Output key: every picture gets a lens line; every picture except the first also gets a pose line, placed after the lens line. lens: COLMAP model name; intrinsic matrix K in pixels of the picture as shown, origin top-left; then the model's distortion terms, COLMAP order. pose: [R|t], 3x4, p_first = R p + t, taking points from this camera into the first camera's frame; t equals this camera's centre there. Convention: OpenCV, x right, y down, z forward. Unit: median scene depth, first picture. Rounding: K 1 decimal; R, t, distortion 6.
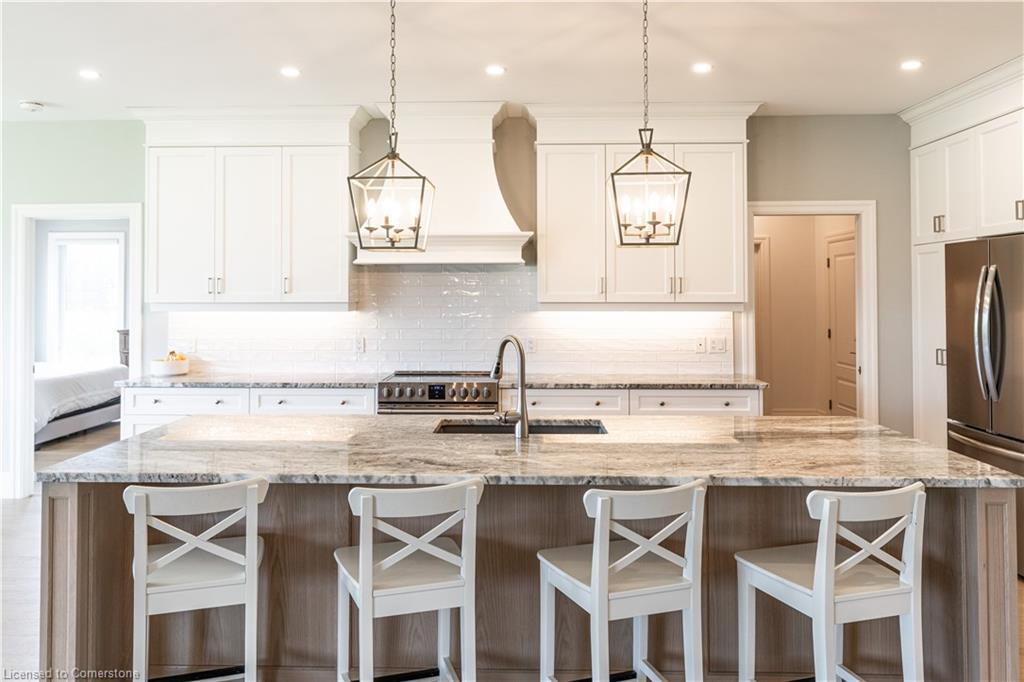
lens RADIAL K [[783.9, 0, 532.3], [0, 783.9, 290.7], [0, 0, 1]] dist [-0.006456, 0.000796]
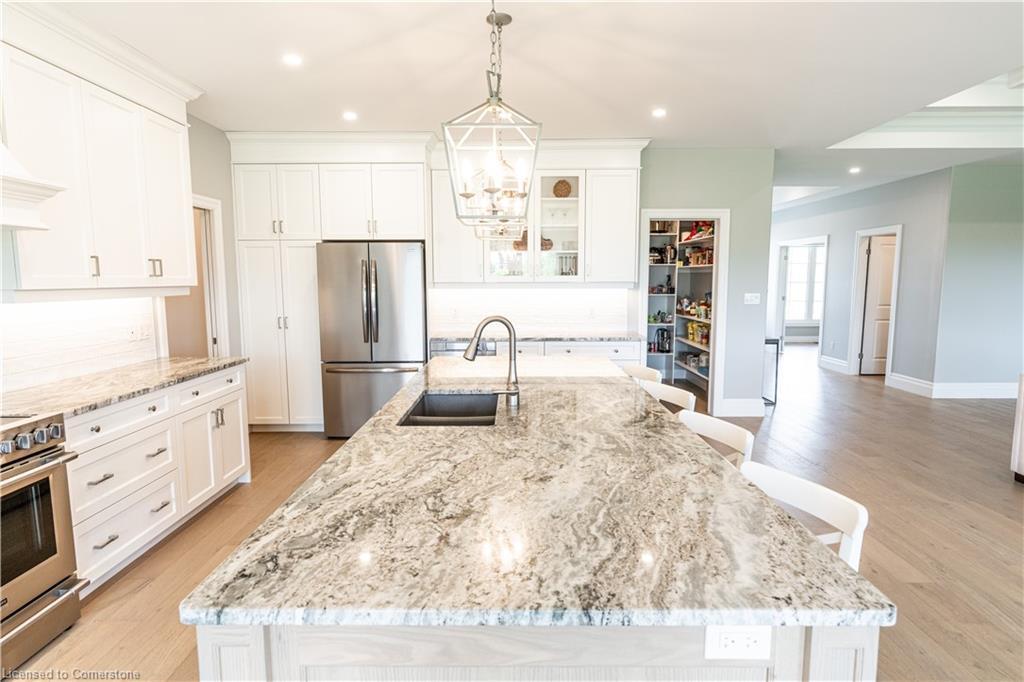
lens RADIAL K [[557.0, 0, 509.1], [0, 557.0, 342.5], [0, 0, 1]] dist [-0.003857, -0.000774]
pose [[-0.006544, -0.115506, 0.993285, -0.473506], [0.001046, 0.993305, 0.115515, 0.005442], [-0.999978, 0.001795, -0.006379, 0.589916]]
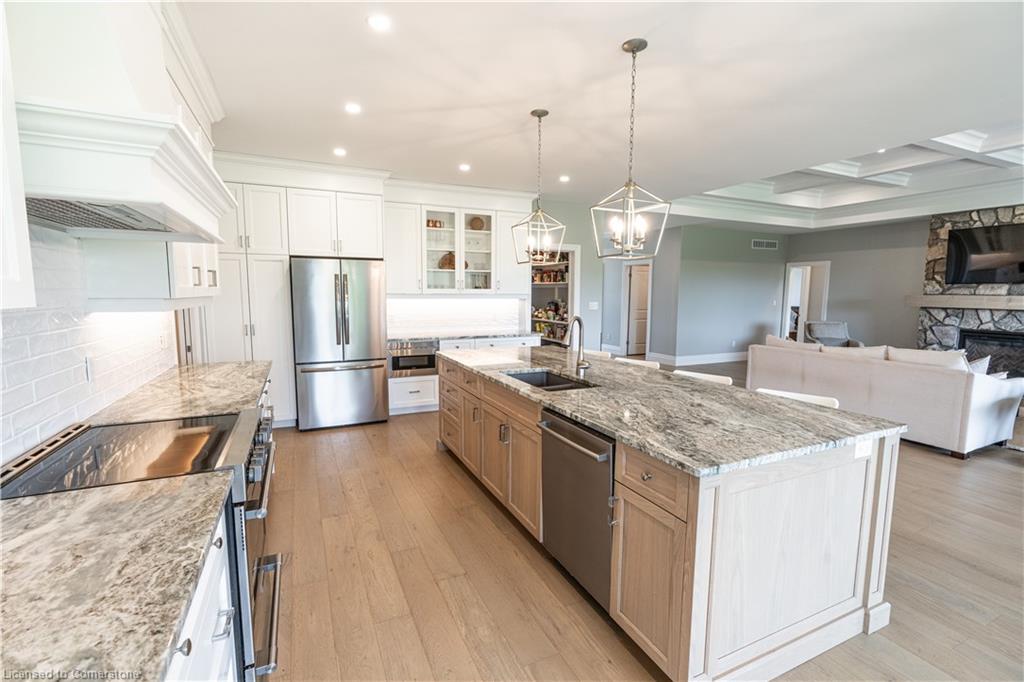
lens RADIAL K [[459.6, 0, 509.7], [0, 459.6, 341.6], [0, 0, 1]] dist [-0.011386, 0.005392]
pose [[-0.431325, -0.102159, 0.896394, -0.493409], [-0.008433, 0.993982, 0.109223, 0.006014], [-0.902157, 0.039552, -0.429591, 0.911556]]
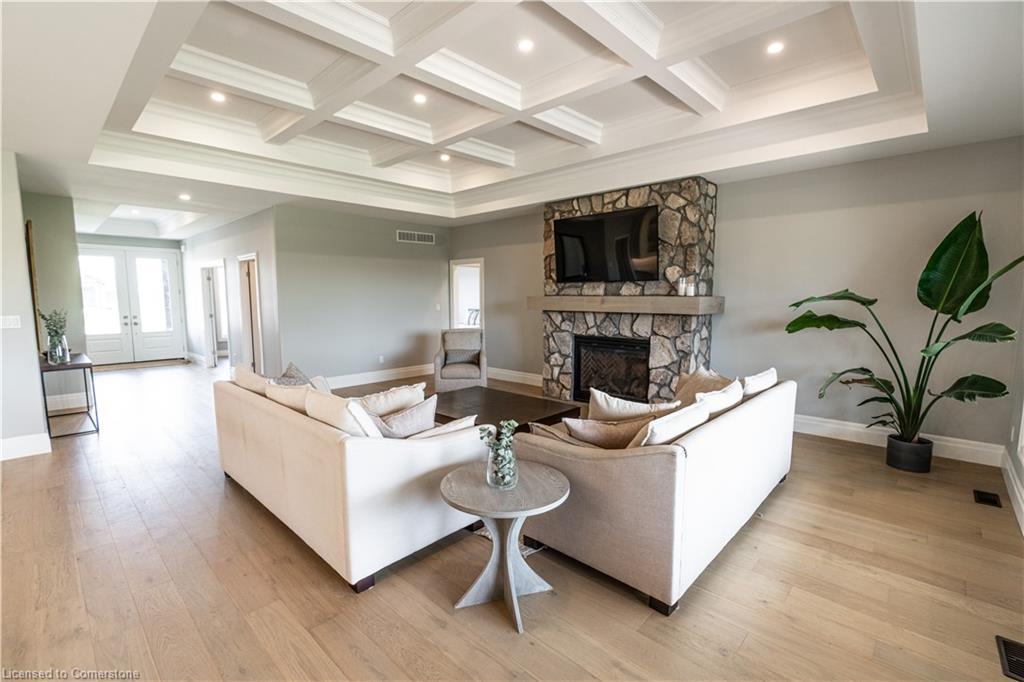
lens RADIAL K [[459.6, 0, 511.6], [0, 459.6, 342.4], [0, 0, 1]] dist [-0.011386, 0.005392]
pose [[-0.734329, -0.066850, 0.675494, -0.534779], [0.002638, 0.994850, 0.101322, 0.004543], [-0.678789, 0.076185, -0.730371, 0.086903]]
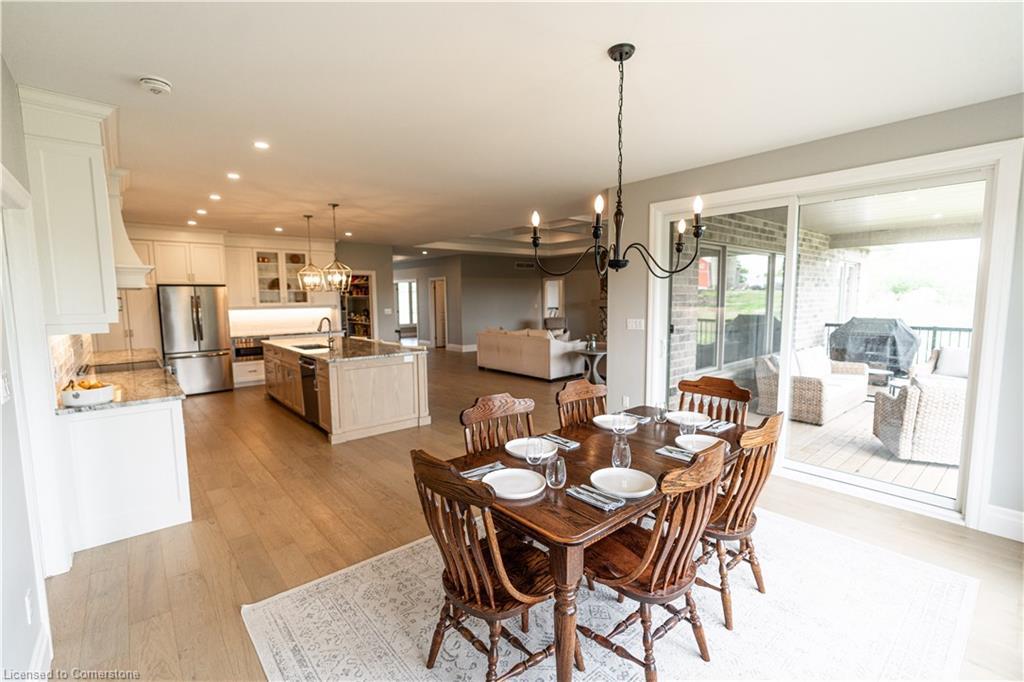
lens RADIAL K [[459.6, 0, 510.2], [0, 459.6, 339.7], [0, 0, 1]] dist [-0.011386, 0.005392]
pose [[-0.657170, -0.064679, 0.750962, -1.235063], [0.008859, 0.995580, 0.093501, -0.012694], [-0.753690, 0.068099, -0.653692, 1.017727]]
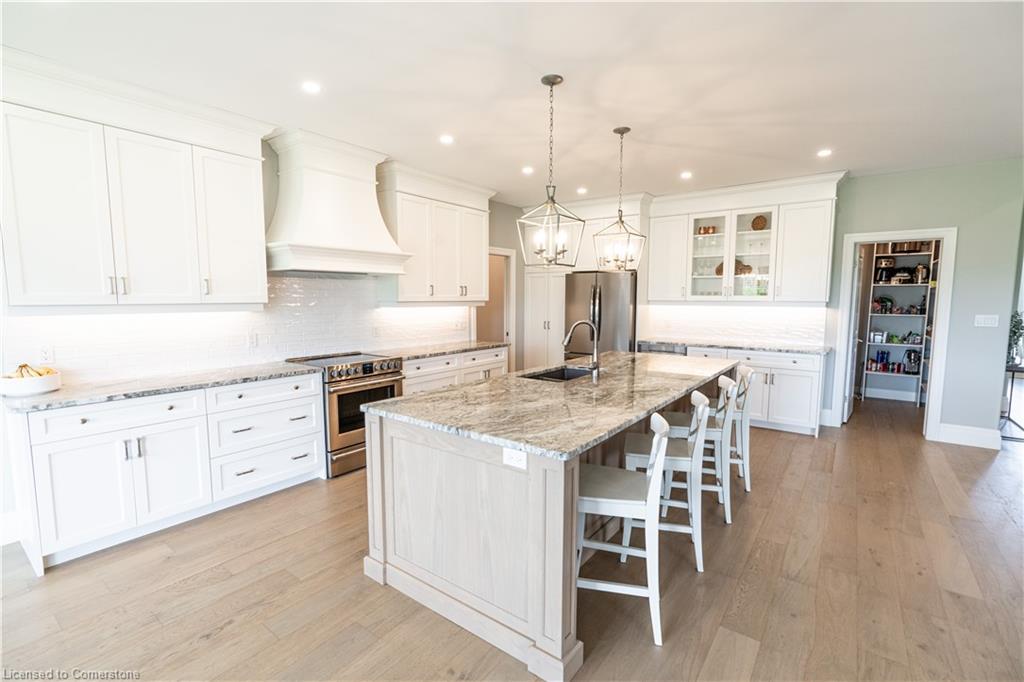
lens RADIAL K [[459.6, 0, 511.8], [0, 459.6, 341.8], [0, 0, 1]] dist [-0.011386, 0.005392]
pose [[0.586192, -0.078564, 0.806354, -0.573967], [-0.002567, 0.995102, 0.098820, 0.004519], [-0.810168, -0.059997, 0.583119, 0.318709]]
